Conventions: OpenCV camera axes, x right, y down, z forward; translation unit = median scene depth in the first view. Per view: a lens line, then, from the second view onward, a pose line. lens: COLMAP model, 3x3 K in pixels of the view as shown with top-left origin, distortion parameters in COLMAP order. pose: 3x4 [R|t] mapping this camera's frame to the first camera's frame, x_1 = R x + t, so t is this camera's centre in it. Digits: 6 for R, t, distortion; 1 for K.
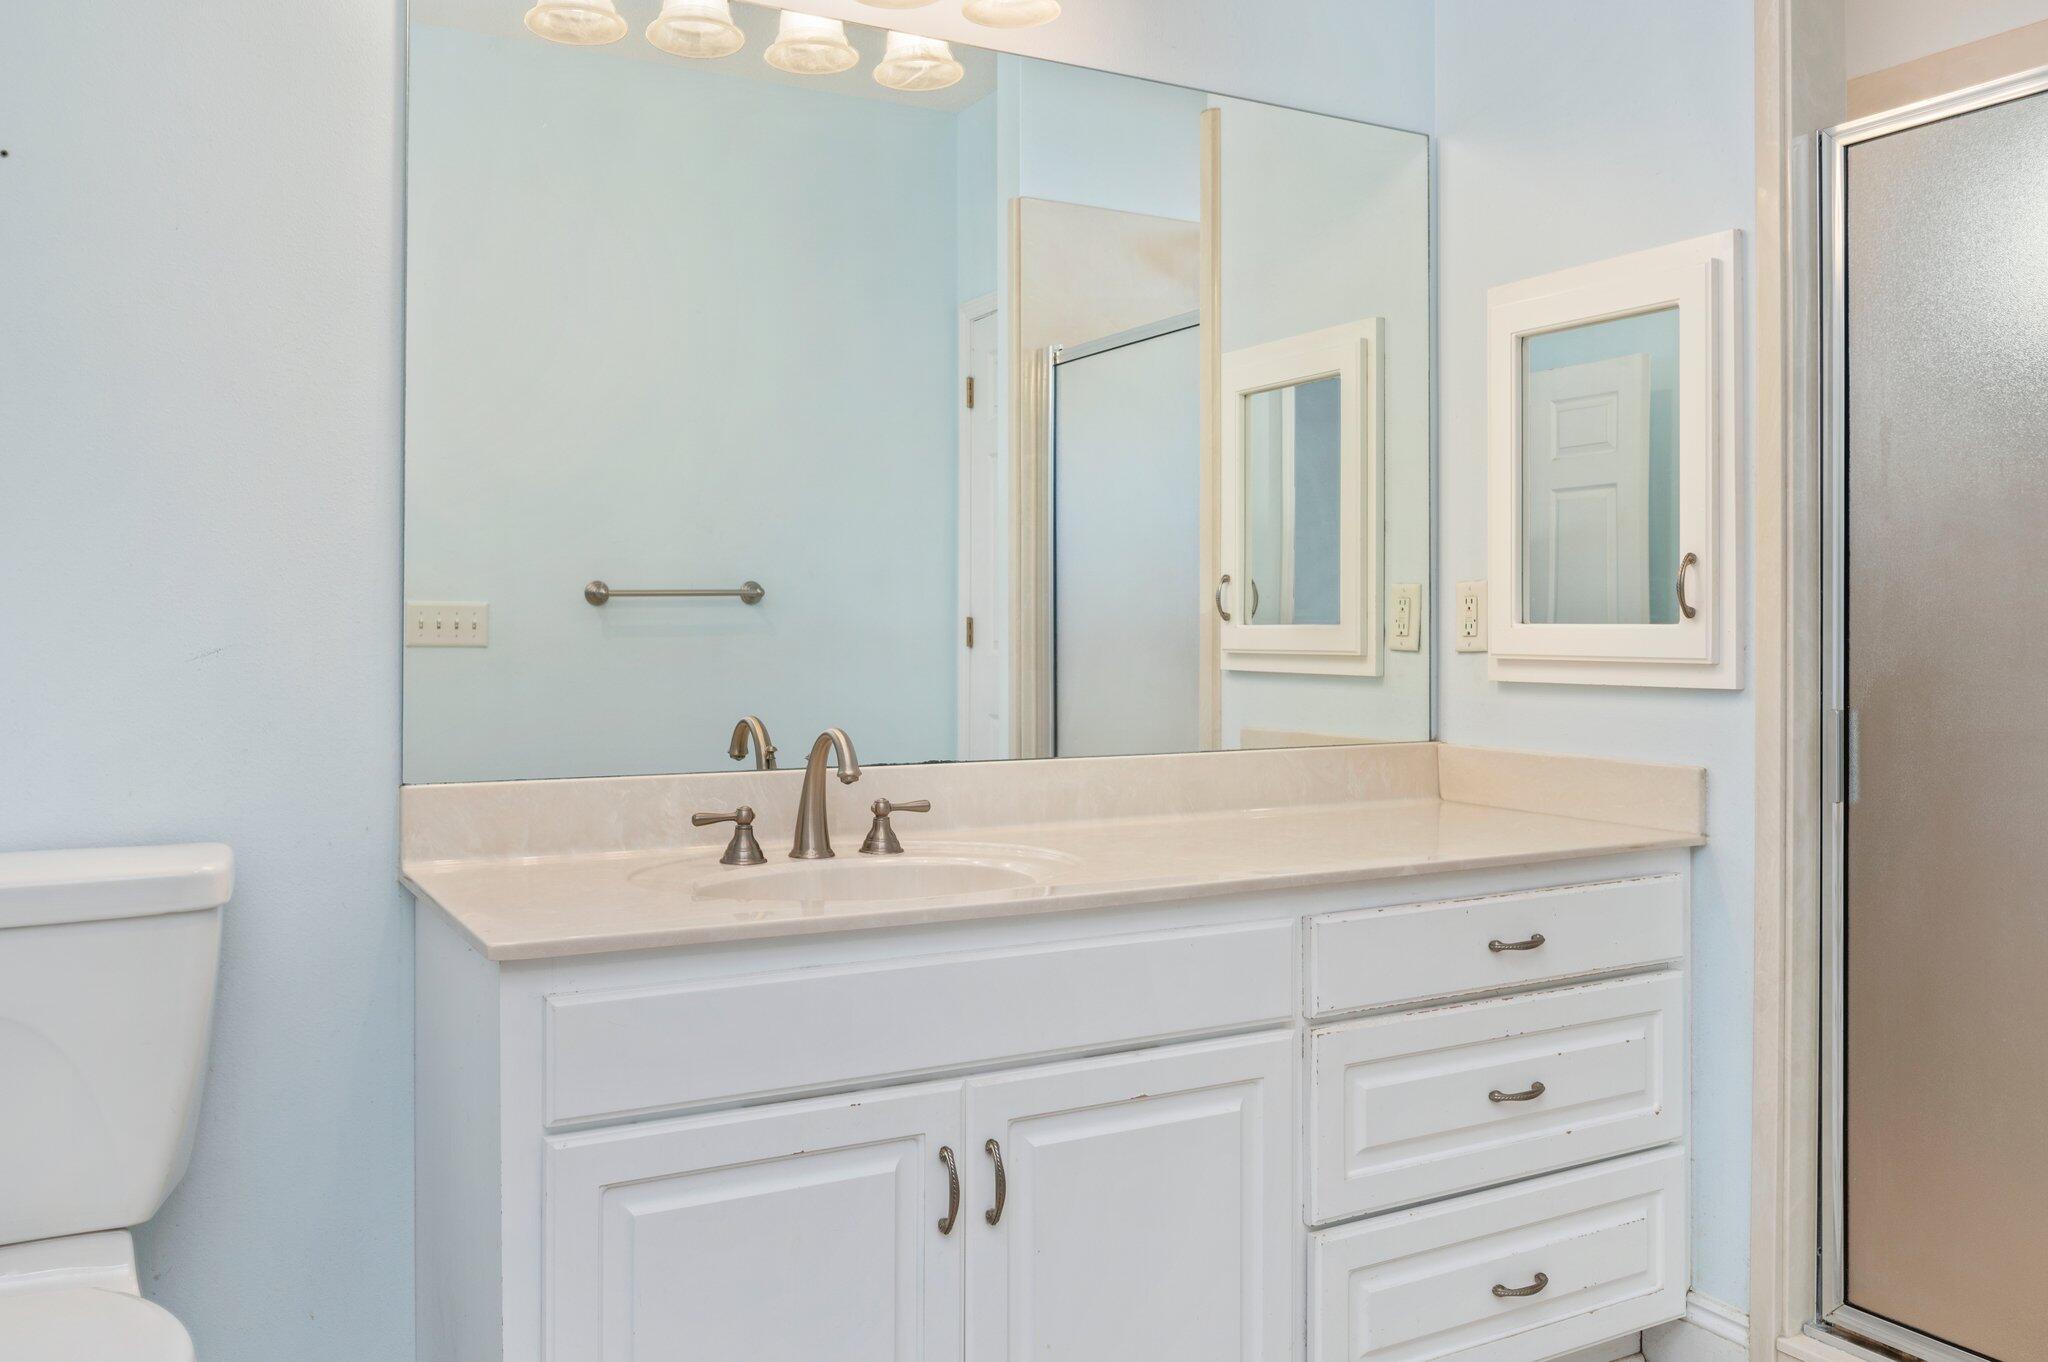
lens RADIAL K [[1559.3, 0, 1024.1], [0, 1559.3, 670.2], [0, 0, 1]] dist [0.000483, -0.000484]
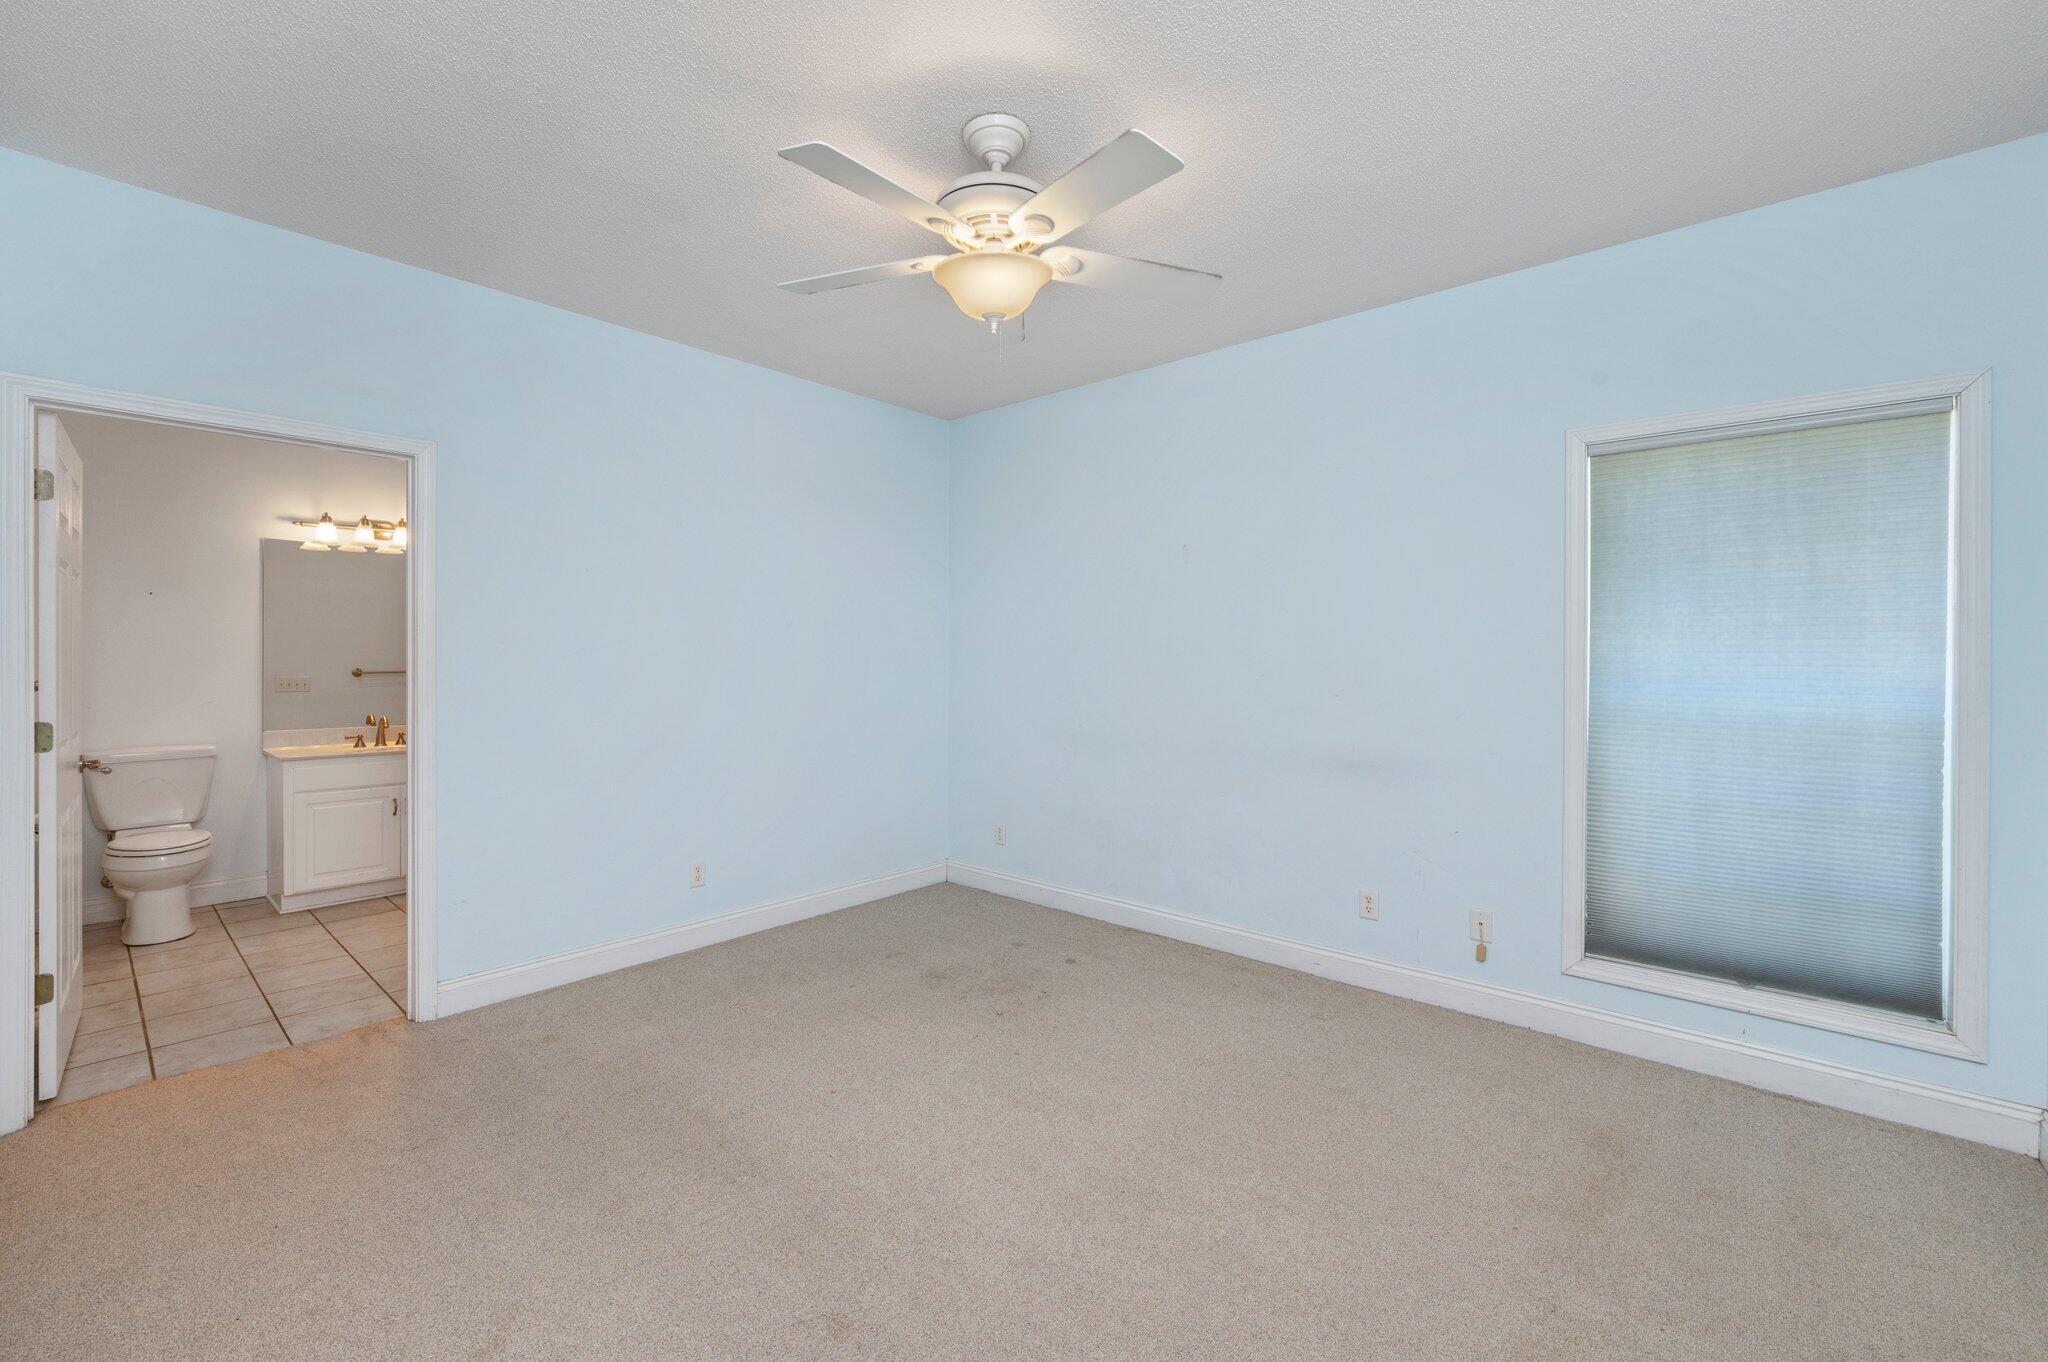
lens RADIAL K [[843.5, 0, 1025.8], [0, 843.5, 678.6], [0, 0, 1]] dist [-0.003244, 0.000329]
pose [[0.945374, 0.000737, 0.325985, 0.813550], [0.003442, 0.999919, -0.012242, -0.030845], [-0.325968, 0.012695, 0.945296, -1.840163]]
